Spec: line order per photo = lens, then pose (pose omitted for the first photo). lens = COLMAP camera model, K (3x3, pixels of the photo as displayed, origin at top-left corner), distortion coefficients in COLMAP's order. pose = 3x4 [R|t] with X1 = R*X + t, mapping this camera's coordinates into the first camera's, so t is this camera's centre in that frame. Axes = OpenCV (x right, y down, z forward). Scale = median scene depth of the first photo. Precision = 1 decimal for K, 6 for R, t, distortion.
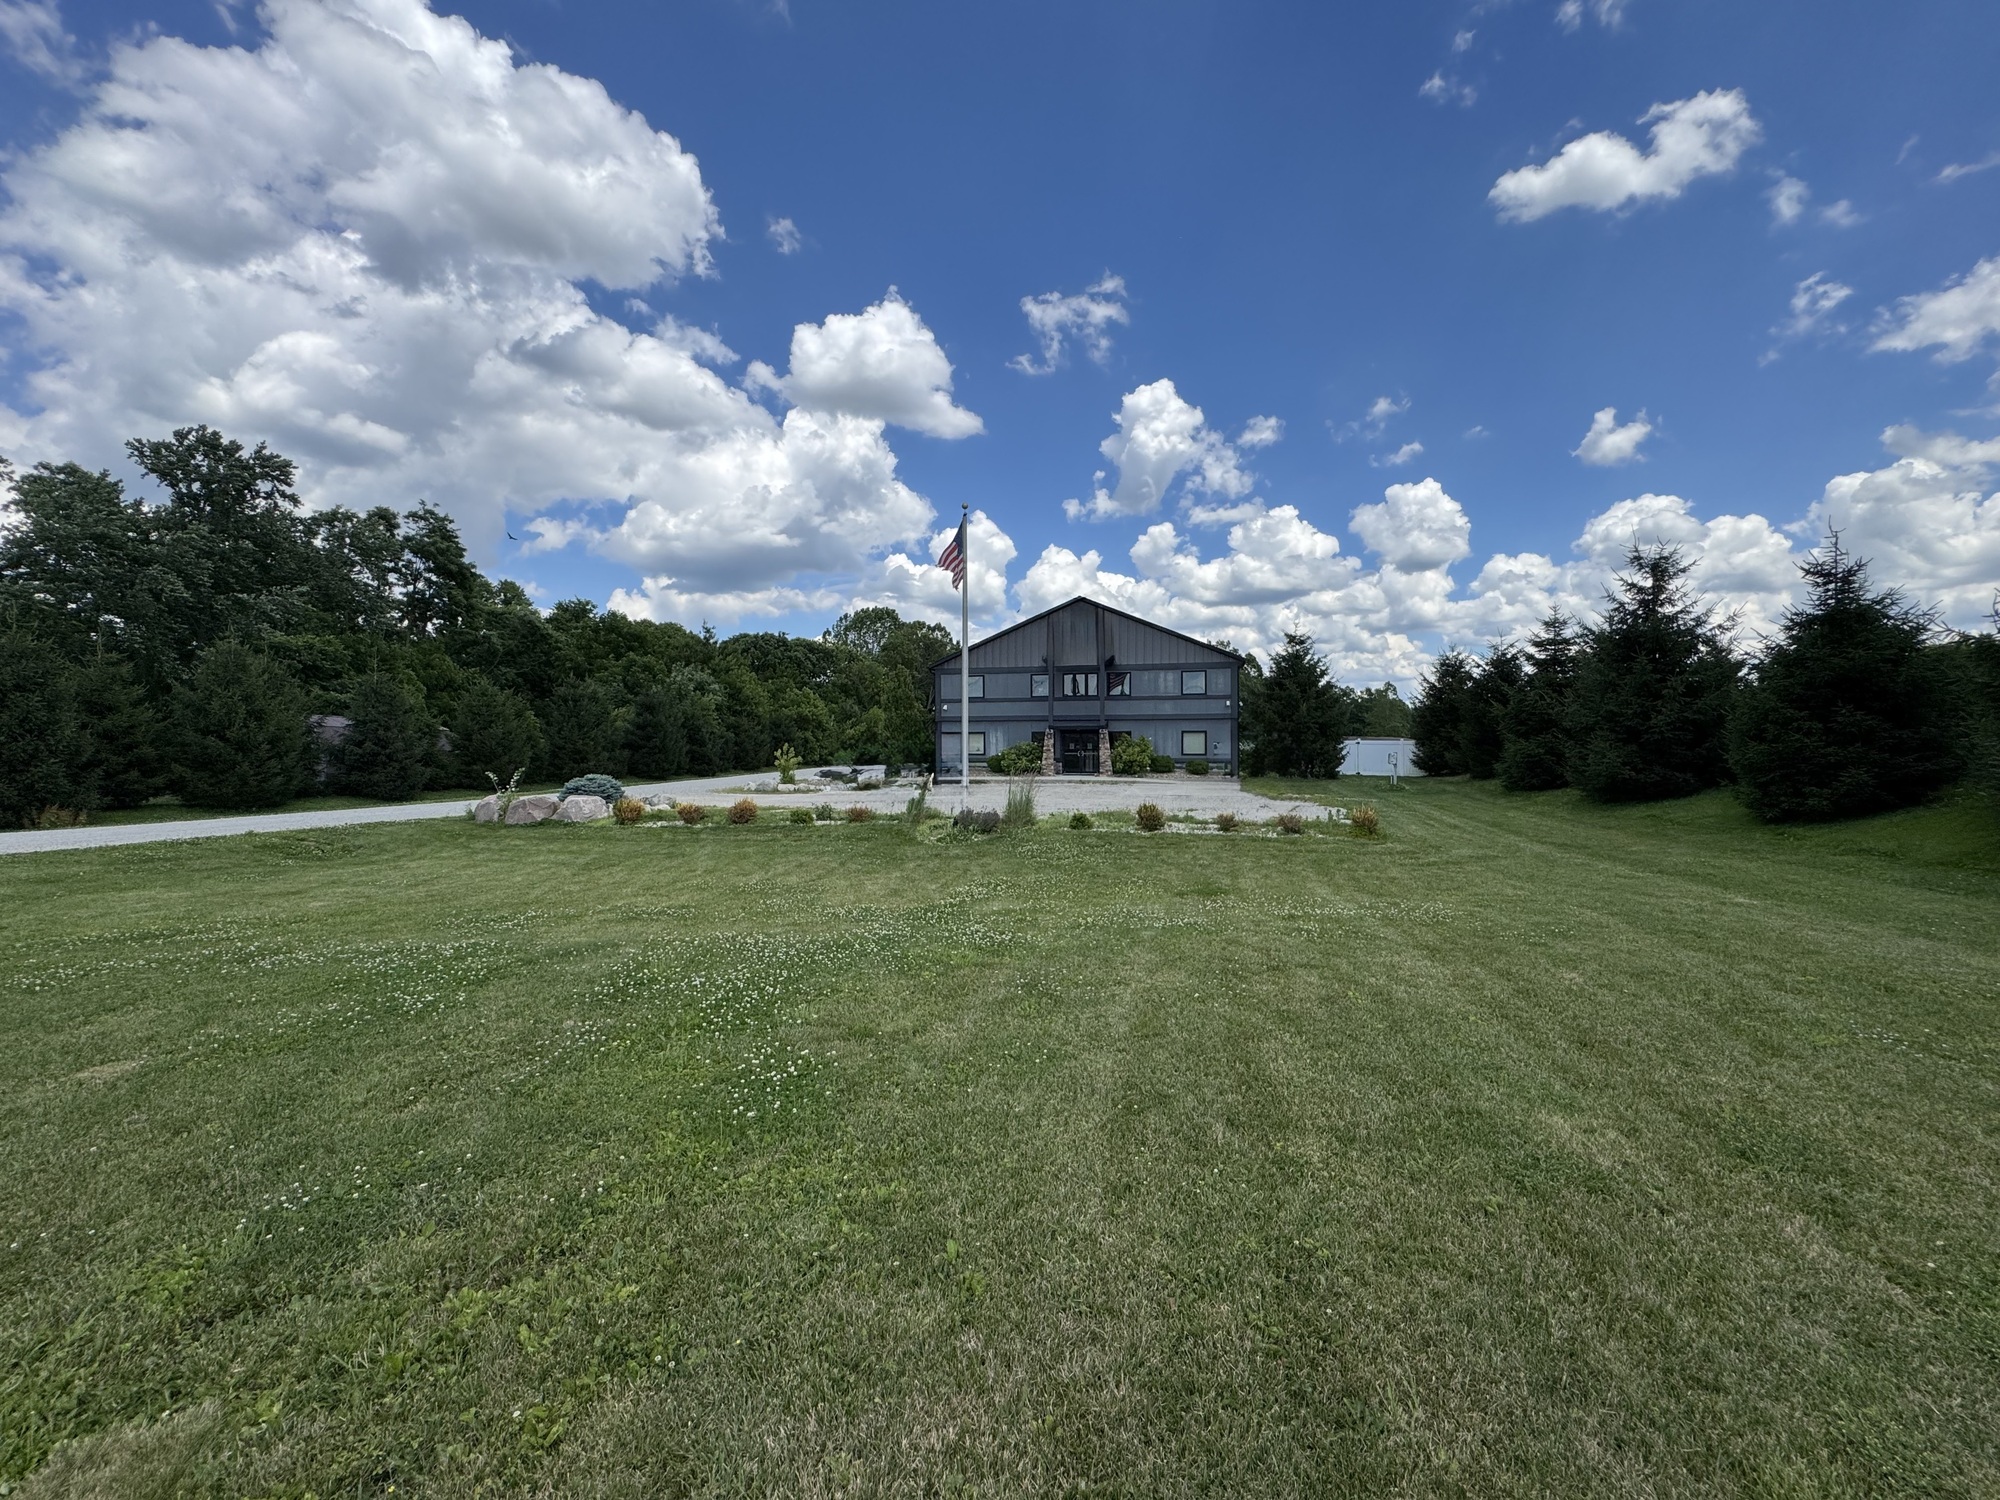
lens RADIAL K [[822.5, 0, 992.2], [0, 822.5, 777.4], [0, 0, 1]] dist [-0.003738, 0.001394]
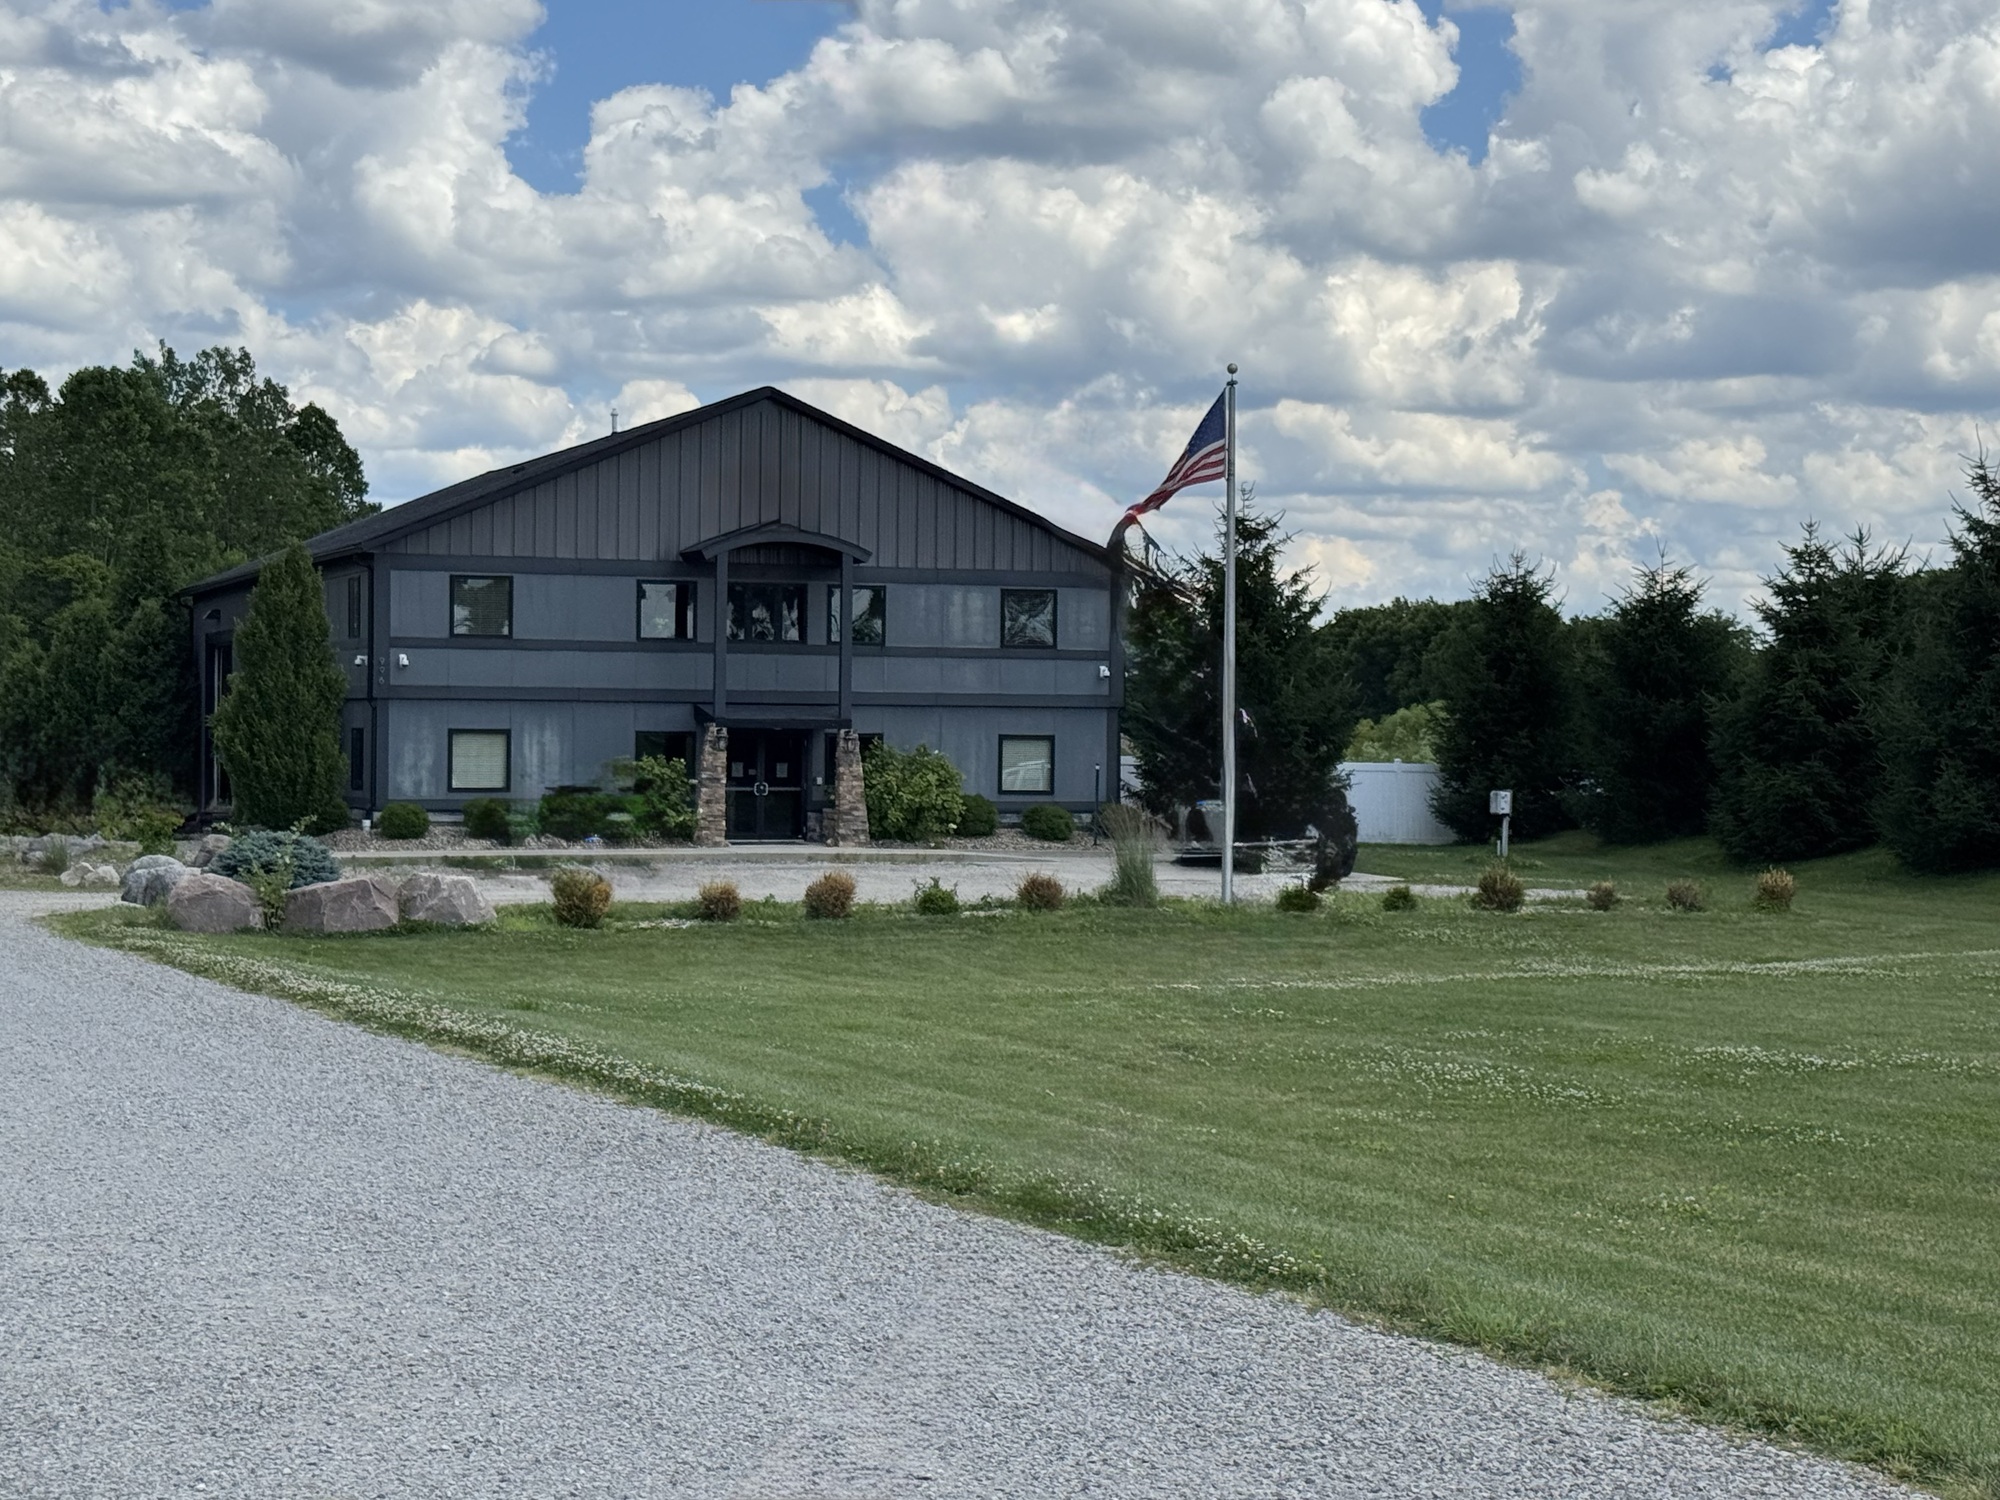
lens RADIAL K [[3830.6, 0, 1059.7], [0, 3830.6, 702.8], [0, 0, 1]] dist [0.094694, 0.000000]
pose [[0.829408, 0.018723, 0.558330, -0.804998], [0.013003, 0.998520, -0.052800, 0.028214], [-0.558493, 0.051052, 0.827937, -0.588348]]
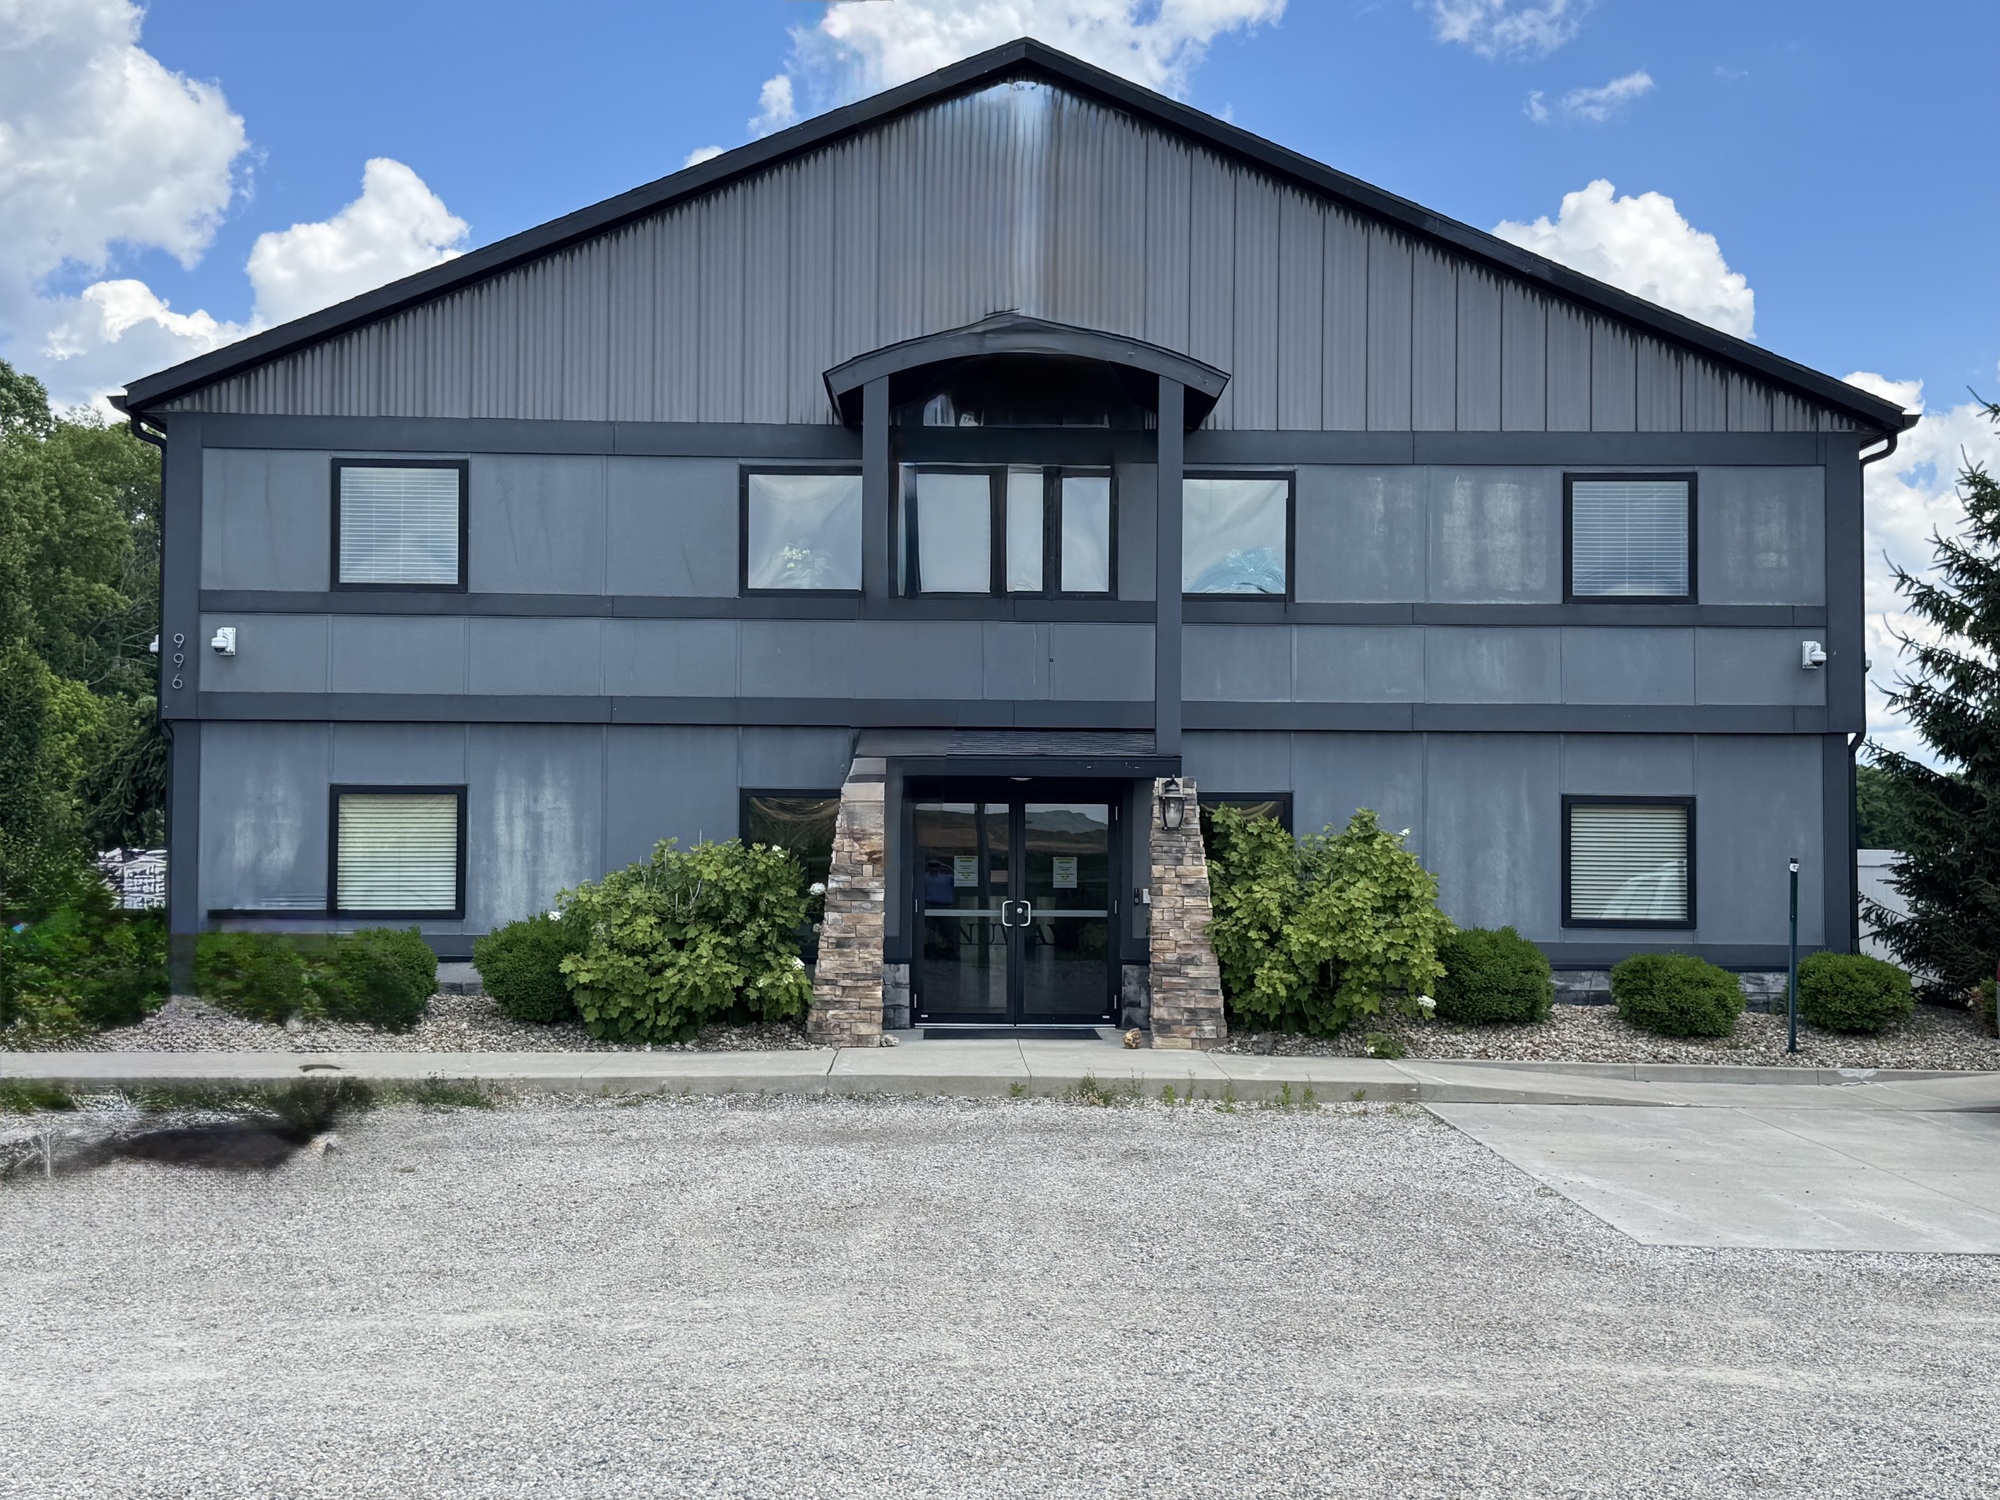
lens RADIAL K [[2473.4, 0, 1007.1], [0, 2473.4, 739.2], [0, 0, 1]] dist [0.108724, 0.000000]
pose [[0.968800, 0.023610, 0.246717, -0.028328], [-0.000619, 0.995680, -0.092851, -0.017295], [-0.247843, 0.089801, 0.964629, 0.493026]]
